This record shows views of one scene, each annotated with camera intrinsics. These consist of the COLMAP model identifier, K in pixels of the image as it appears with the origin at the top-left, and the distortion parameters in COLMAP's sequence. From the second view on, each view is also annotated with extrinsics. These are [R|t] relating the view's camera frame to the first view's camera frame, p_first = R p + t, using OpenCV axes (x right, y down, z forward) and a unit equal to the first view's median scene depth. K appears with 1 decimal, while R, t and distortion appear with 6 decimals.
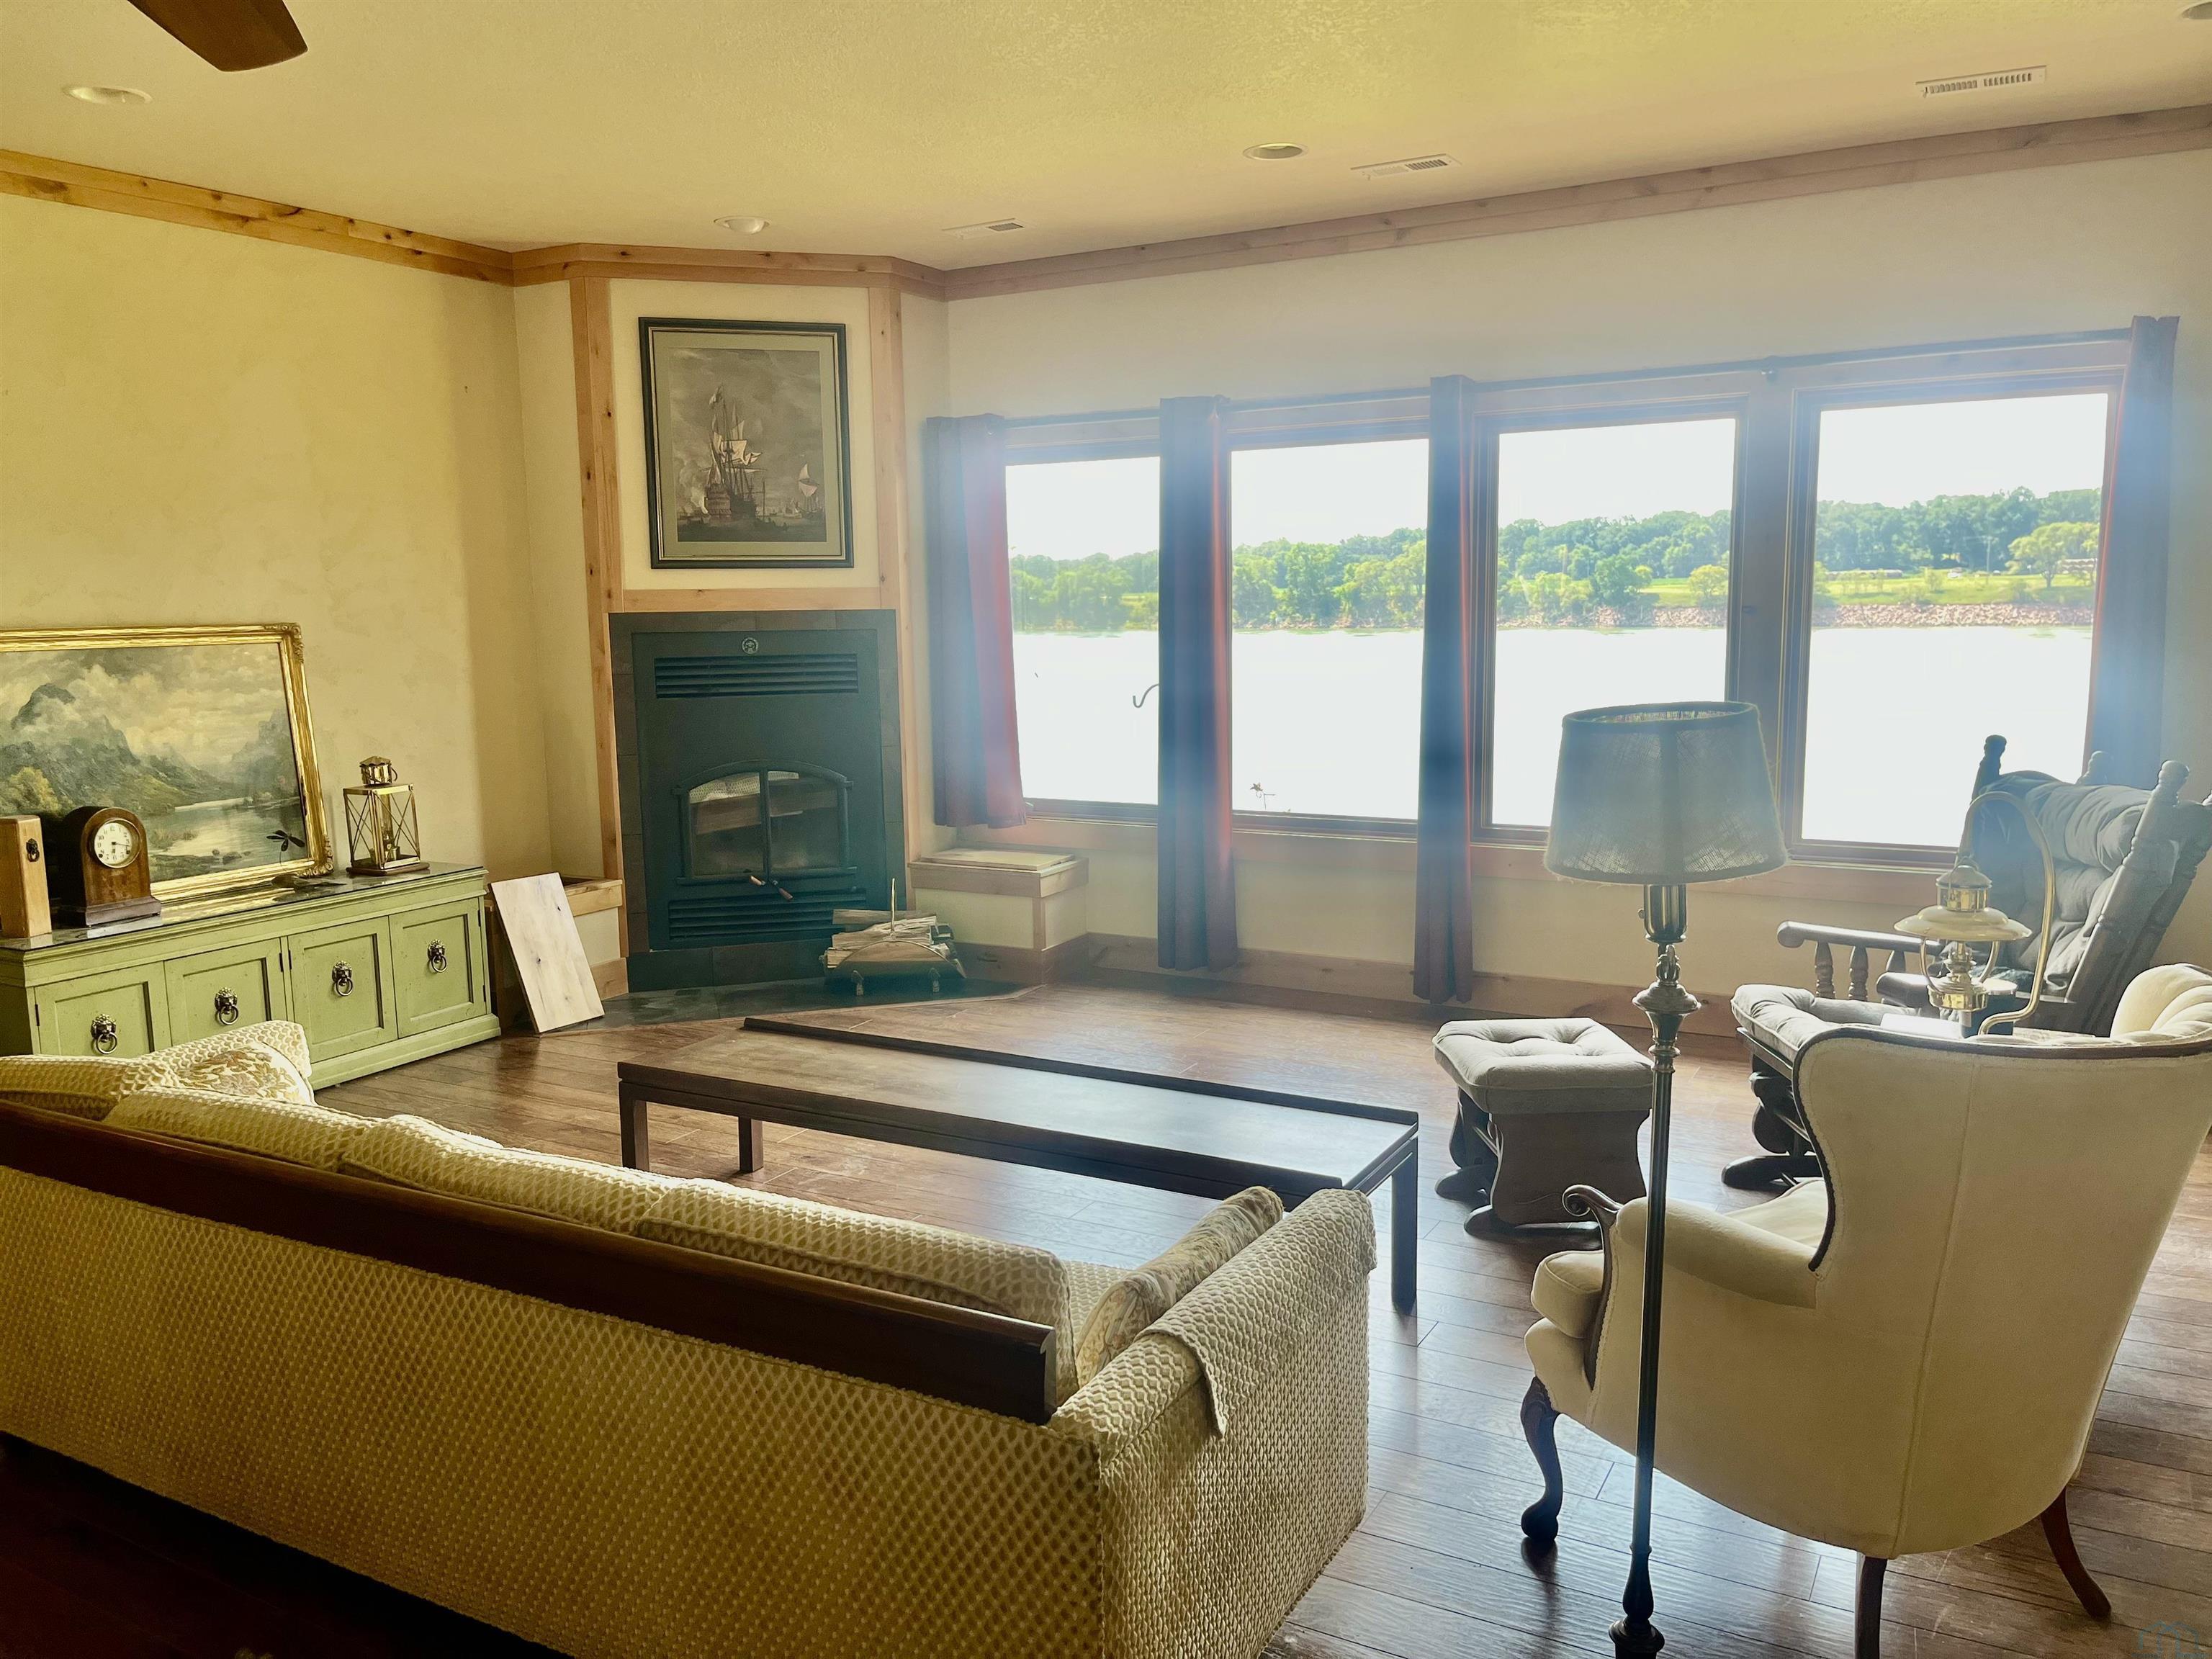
lens RADIAL K [[1657.0, 0, 1104.6], [0, 1657.0, 842.9], [0, 0, 1]] dist [0.004408, -0.027757]
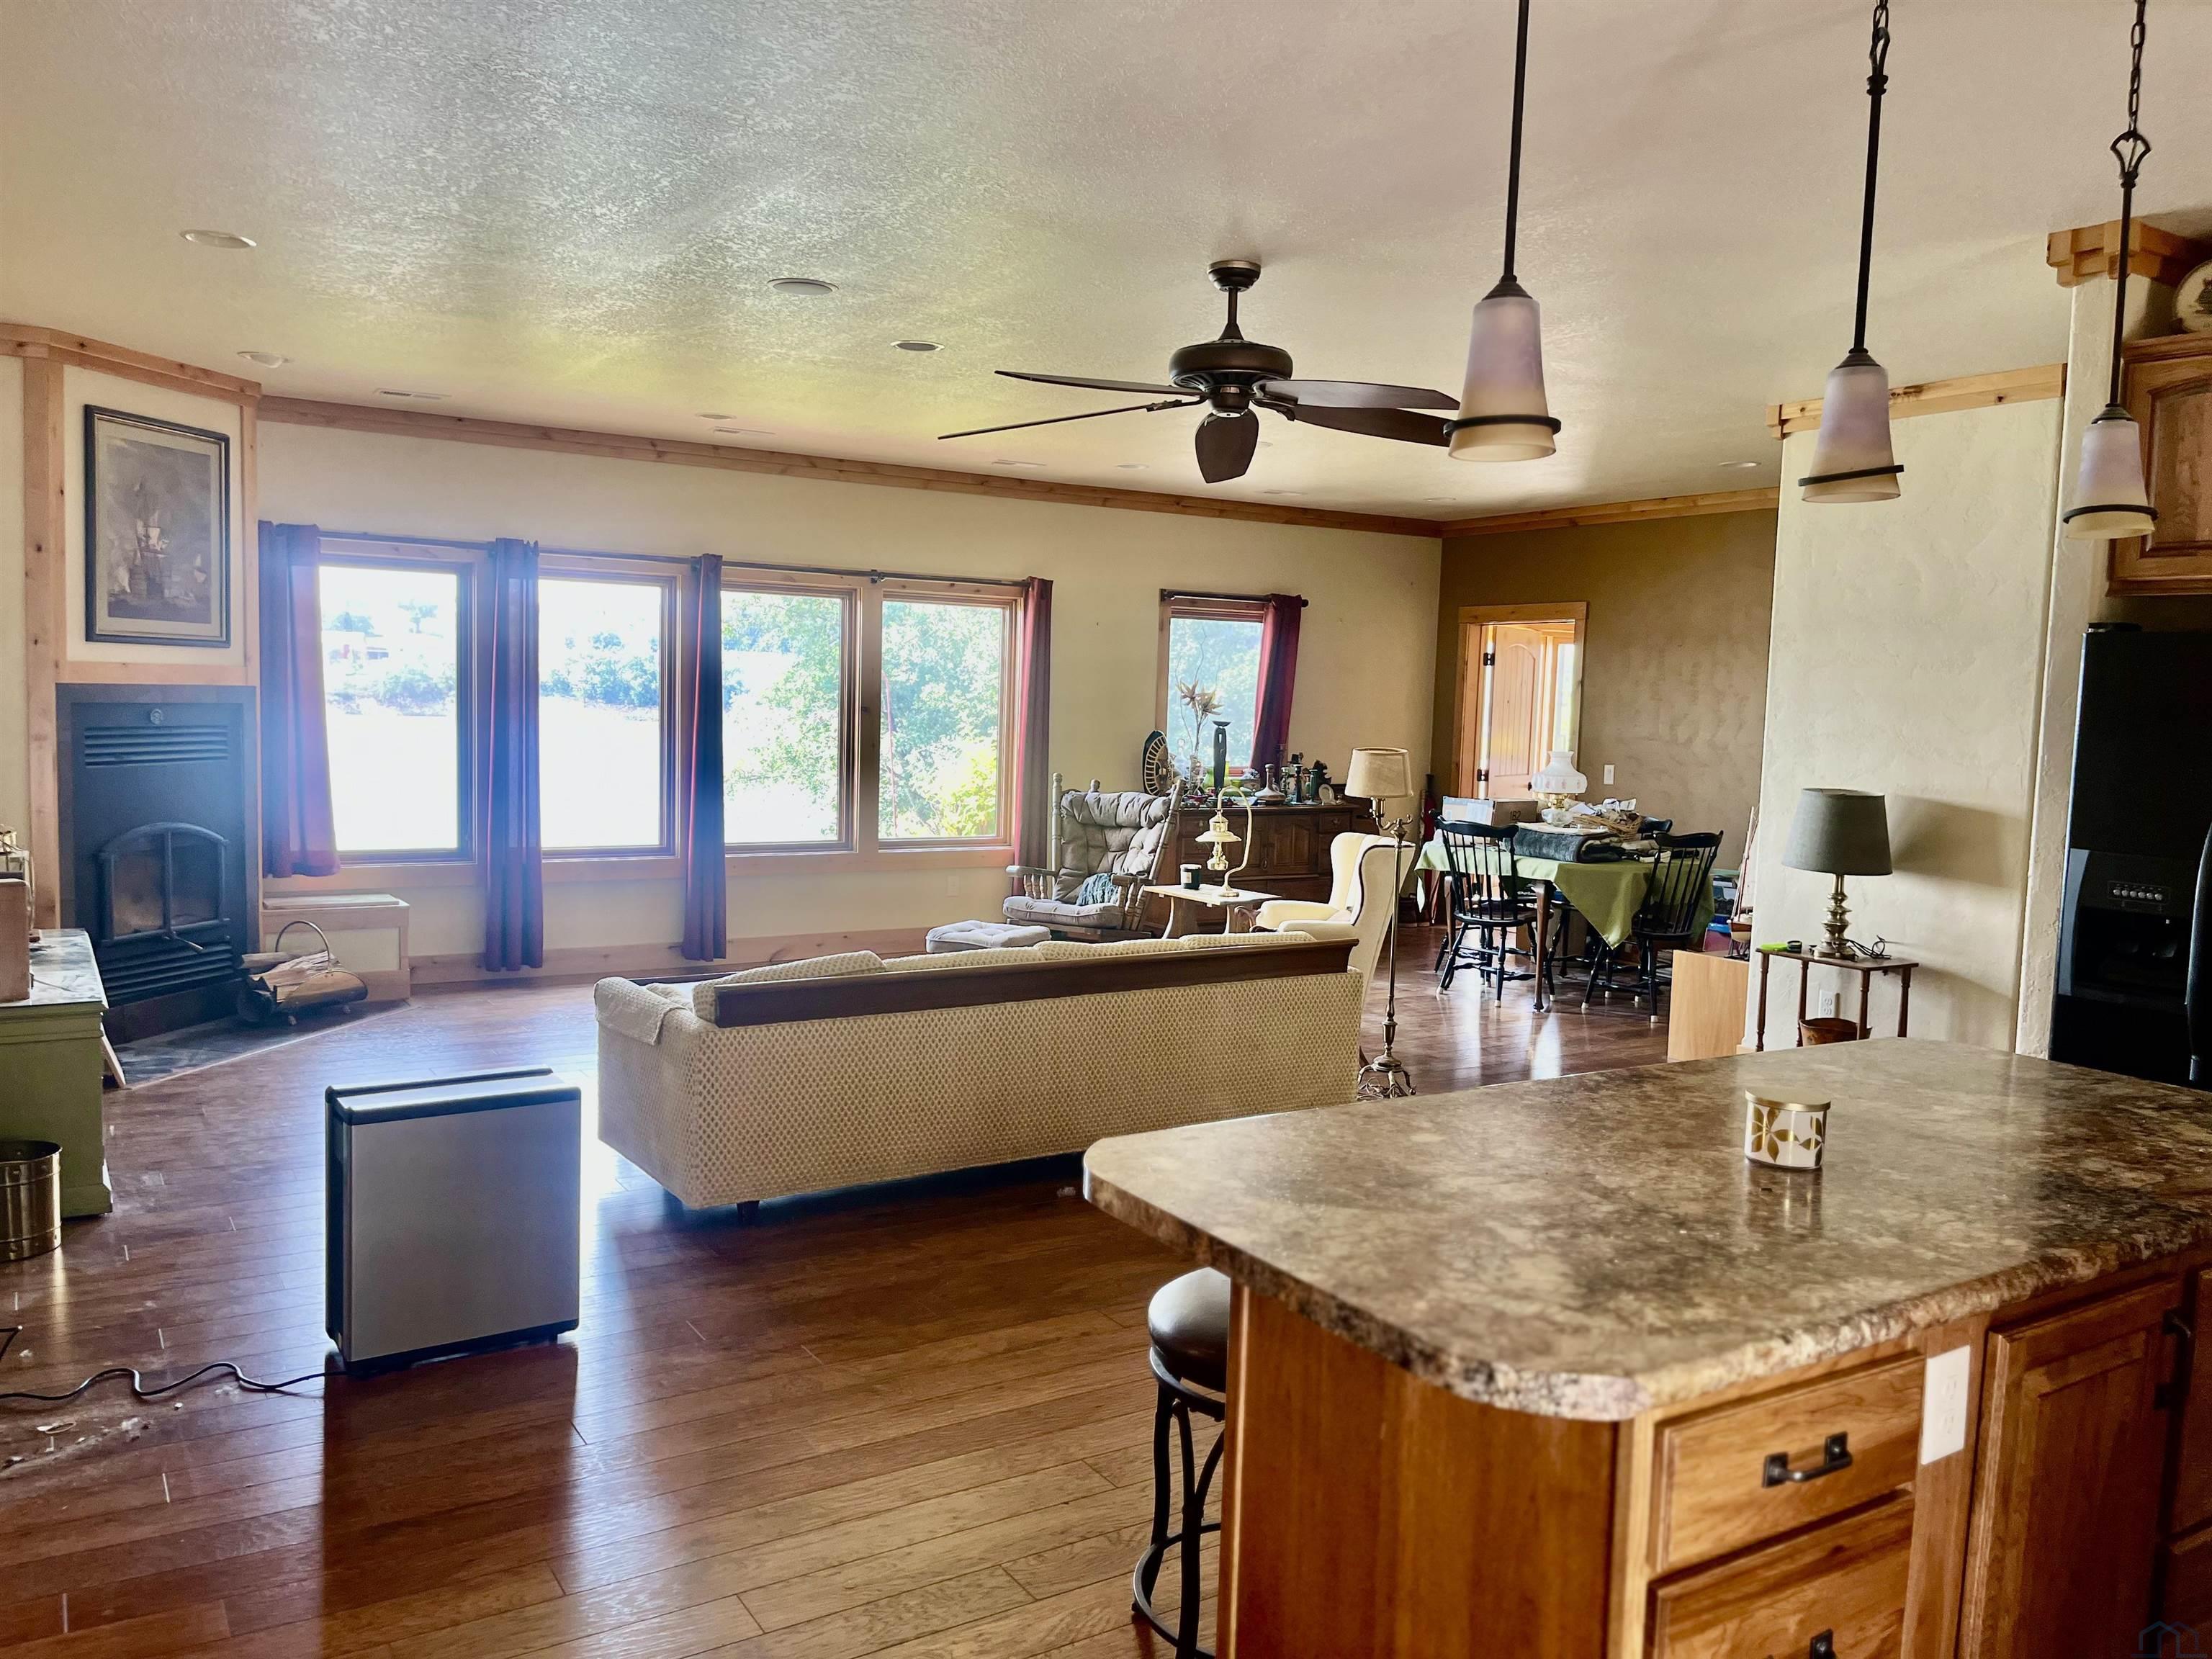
lens RADIAL K [[1657.0, 0, 1100.6], [0, 1657.0, 830.6], [0, 0, 1]] dist [0.004408, -0.027757]
pose [[0.471991, -0.040776, 0.880660, -0.886824], [0.094186, 0.995545, -0.004383, 0.016476], [-0.876558, 0.085014, 0.473728, -0.033821]]
